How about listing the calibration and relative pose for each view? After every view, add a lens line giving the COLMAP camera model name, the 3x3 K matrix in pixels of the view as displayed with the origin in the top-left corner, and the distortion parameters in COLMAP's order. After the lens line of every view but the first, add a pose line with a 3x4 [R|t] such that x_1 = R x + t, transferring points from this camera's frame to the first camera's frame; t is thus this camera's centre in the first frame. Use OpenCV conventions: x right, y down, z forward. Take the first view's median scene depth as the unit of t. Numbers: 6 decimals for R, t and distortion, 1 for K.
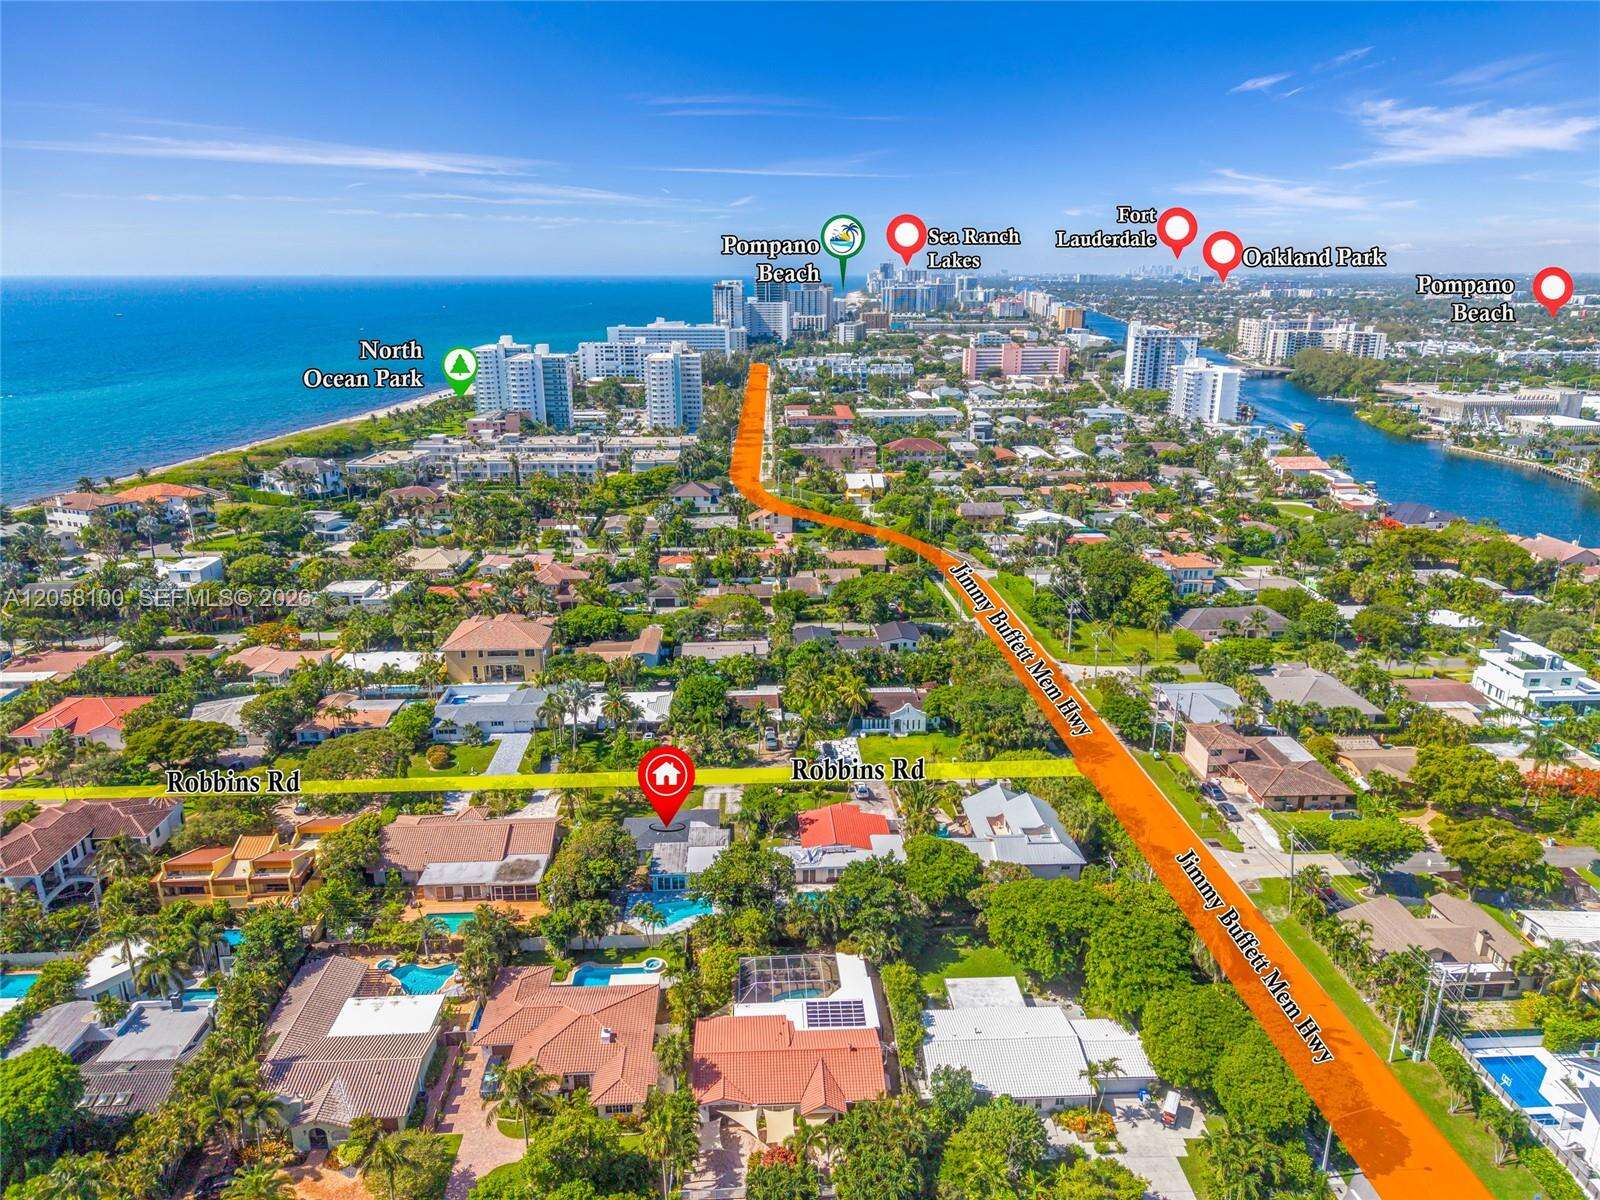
lens RADIAL K [[1079.4, 0, 800.0], [0, 1079.4, 600.0], [0, 0, 1]] dist [0.130390, -0.209022]
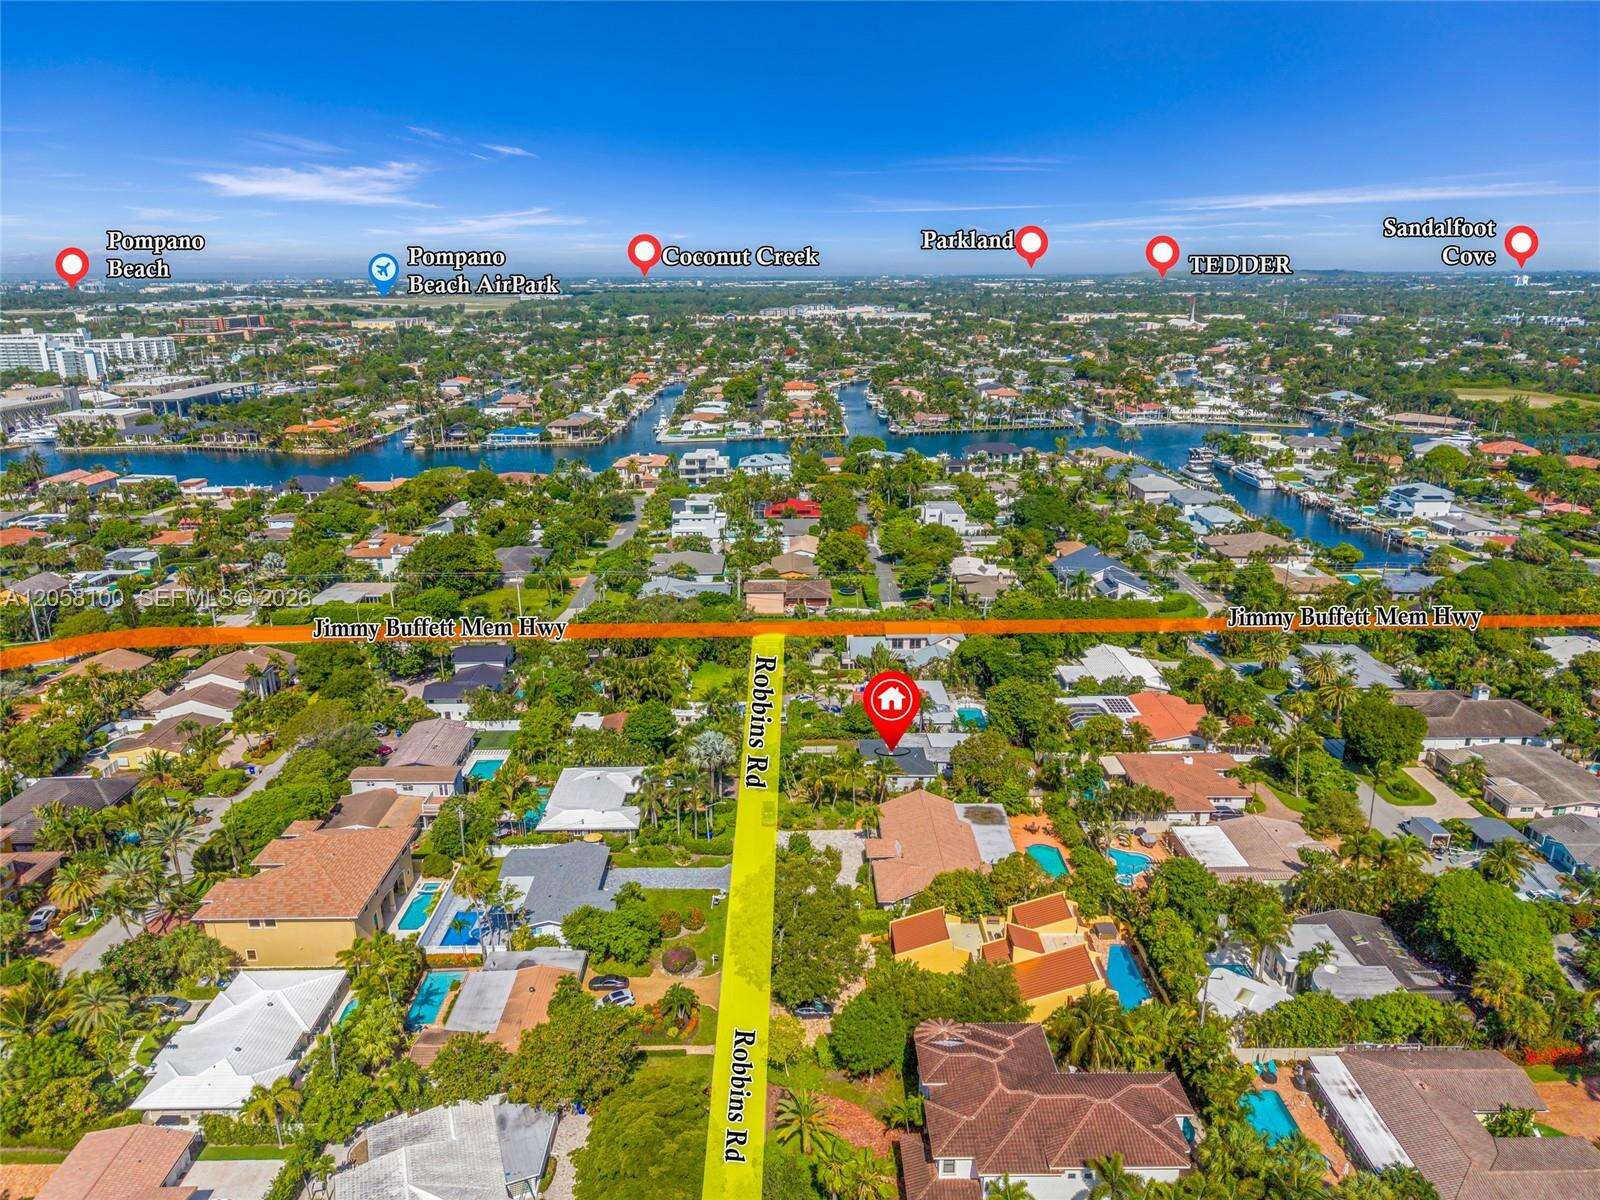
lens RADIAL K [[1034.6, 0, 843.0], [0, 1034.6, 598.7], [0, 0, 1]] dist [0.148018, 0.000039]
pose [[-0.009693, -0.295199, 0.955386, -0.959922], [0.282118, 0.915810, 0.285833, -0.233596], [-0.959331, 0.272302, 0.074405, 0.799010]]
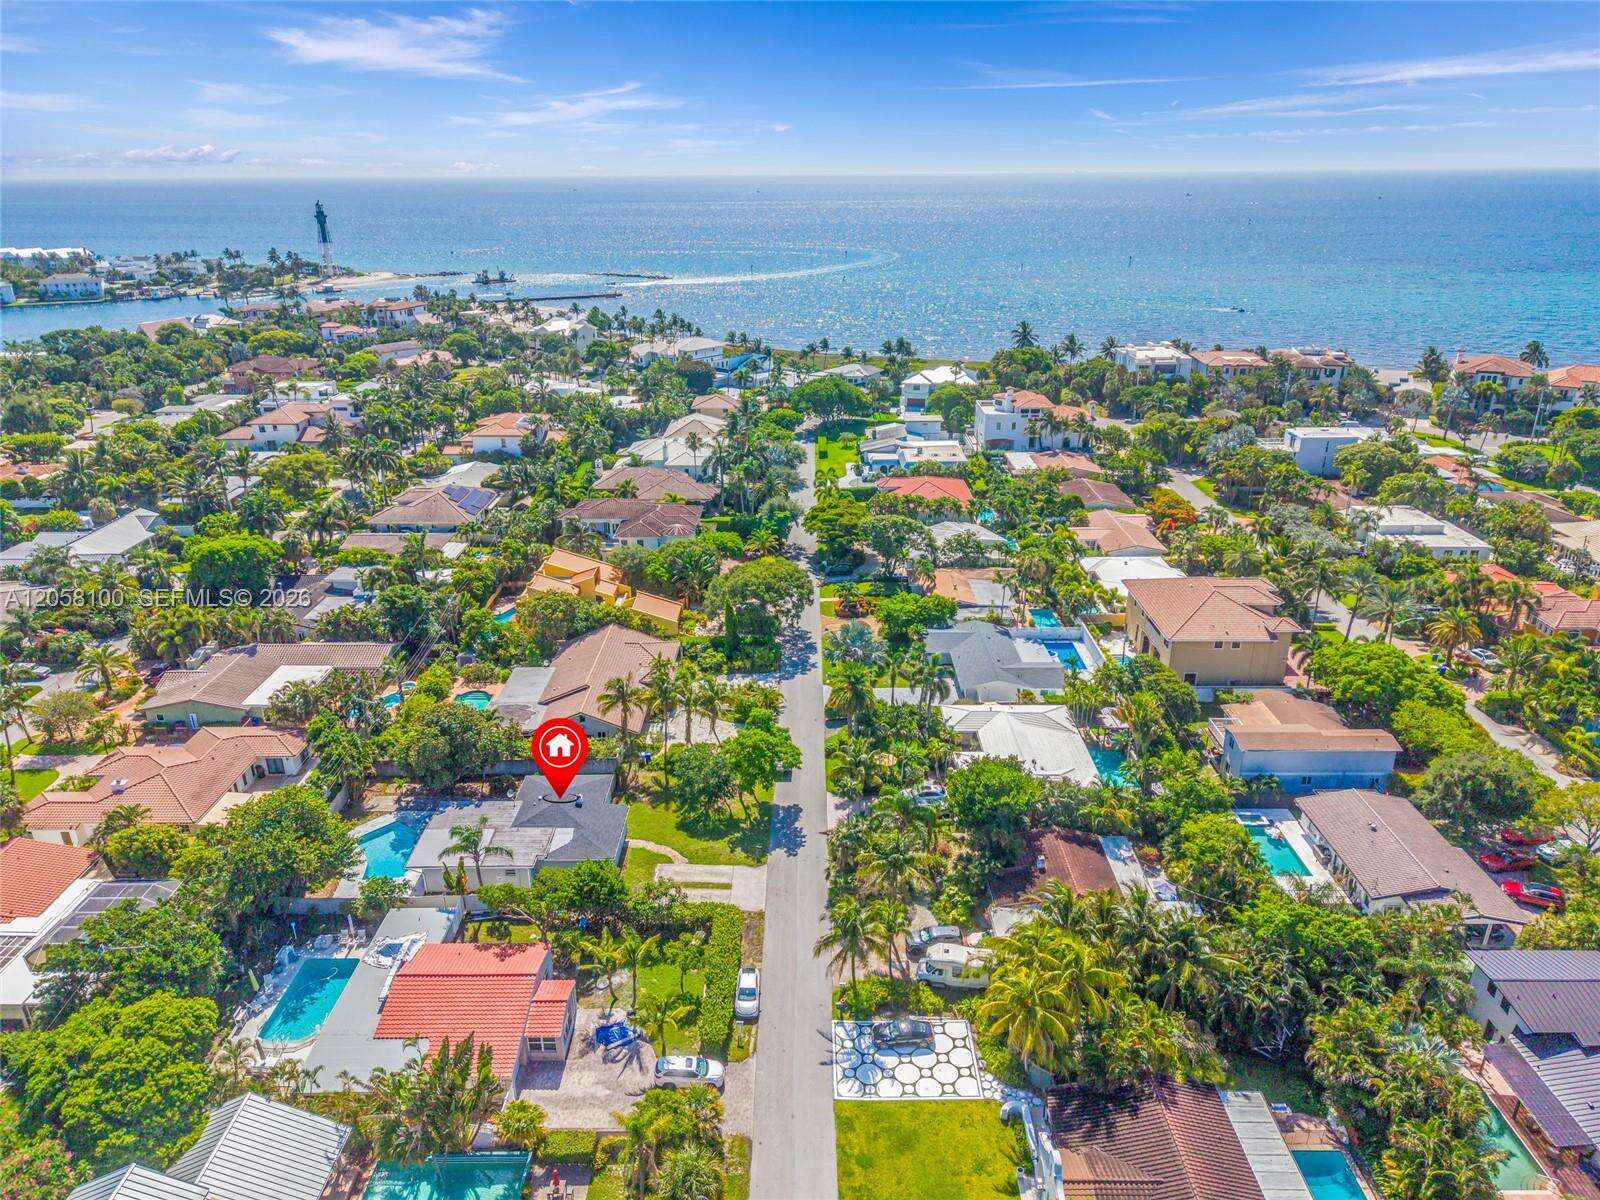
lens RADIAL K [[1055.5, 0, 800.0], [0, 1055.5, 600.0], [0, 0, 1]] dist [0.010591, -0.005051]
pose [[-0.057338, 0.377673, -0.924162, 0.357622], [-0.283775, 0.881337, 0.377778, -0.161121], [0.957175, 0.283915, 0.056640, 0.912971]]
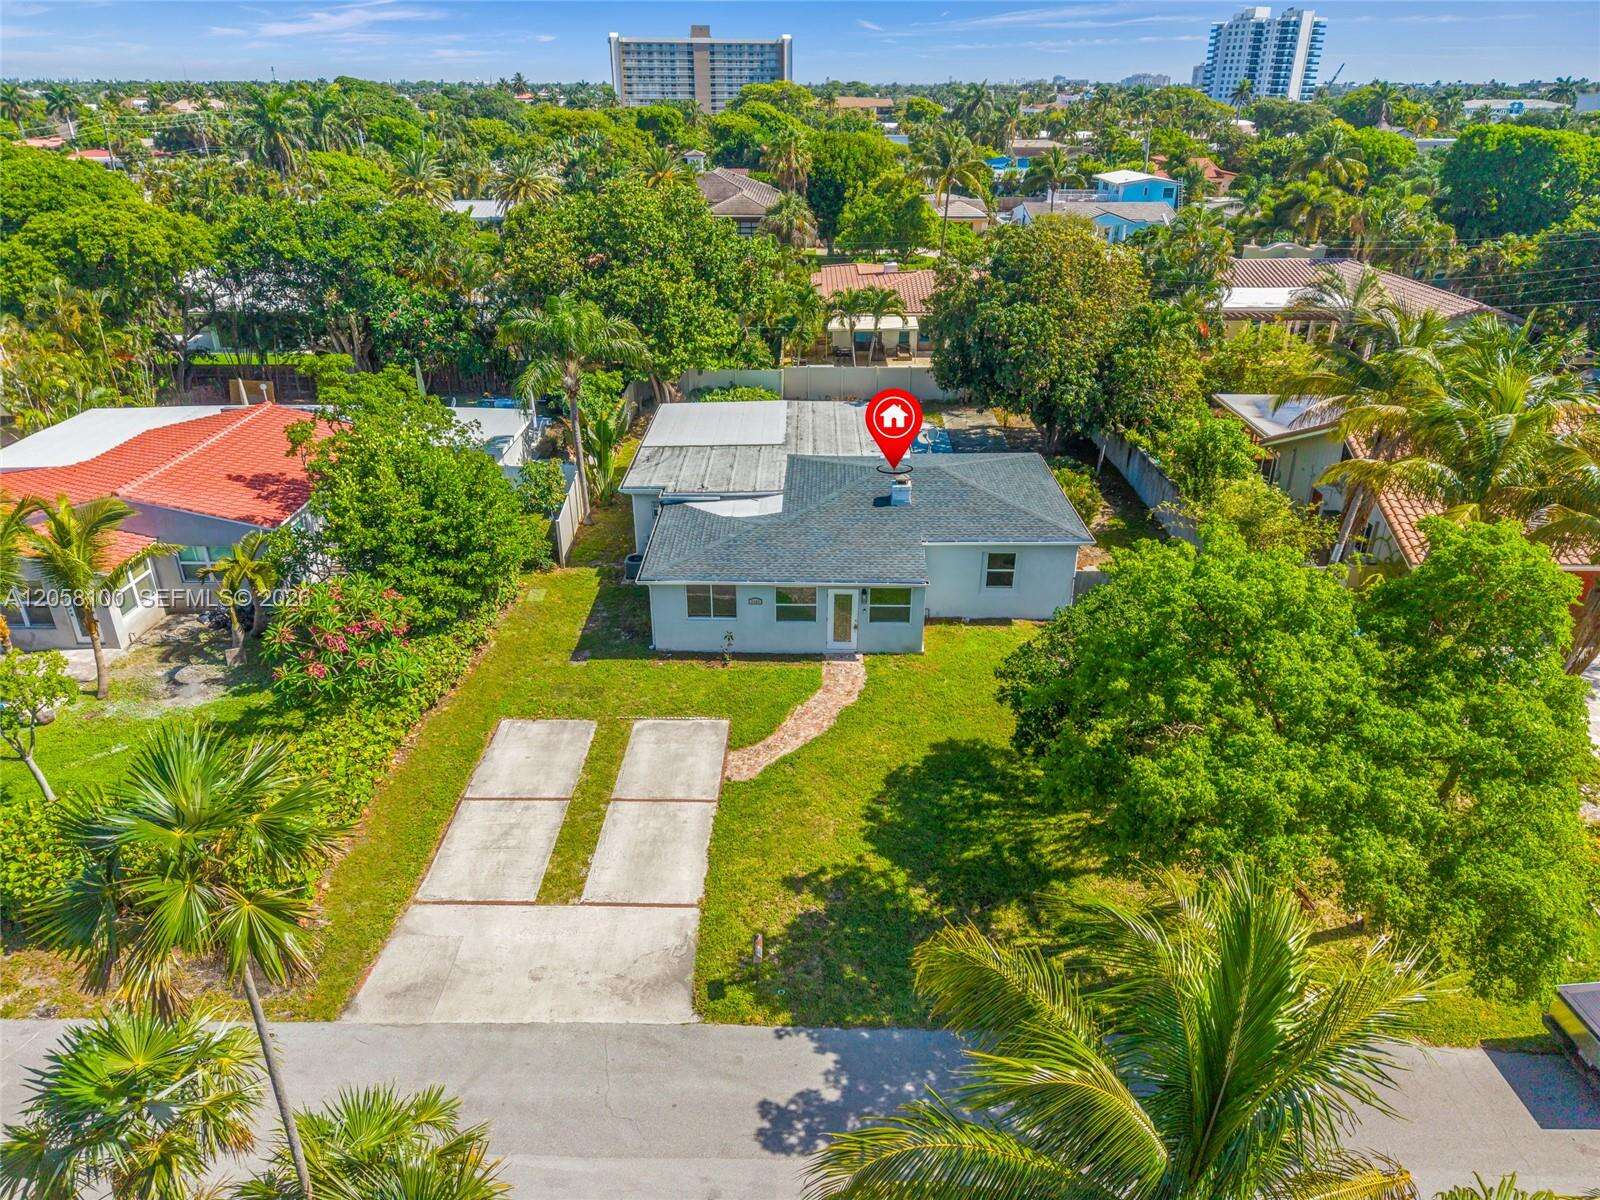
lens RADIAL K [[1091.6, 0, 778.7], [0, 1091.6, 571.5], [0, 0, 1]] dist [0.007599, -0.002243]
pose [[-0.997150, -0.016413, 0.073639, -0.101561], [0.035884, 0.755415, 0.654263, 0.058391], [-0.066366, 0.655041, -0.752673, 1.018335]]
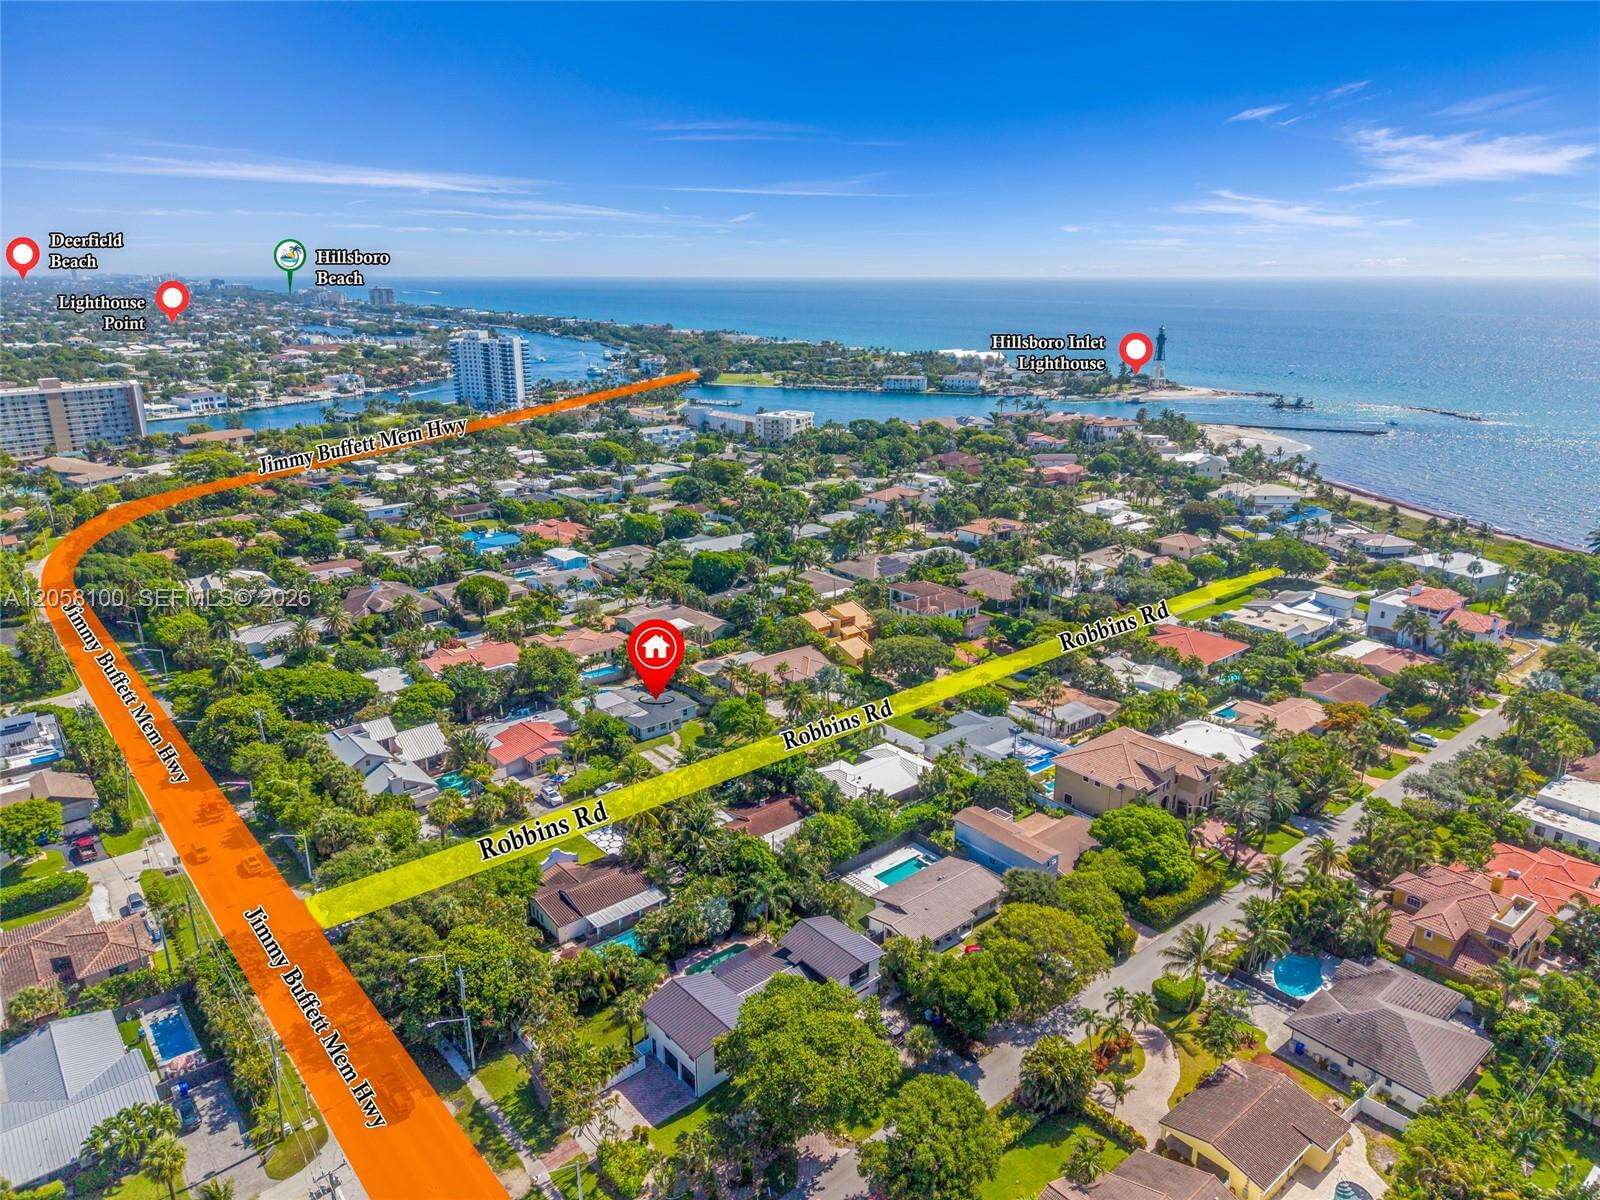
lens RADIAL K [[1050.7, 0, 800.0], [0, 1050.7, 600.0], [0, 0, 1]] dist [0.085713, -0.101957]
pose [[-0.795229, 0.180211, -0.578908, 0.381131], [-0.173953, 0.846853, 0.502574, -0.474553], [0.580819, 0.500365, -0.642094, 1.574963]]
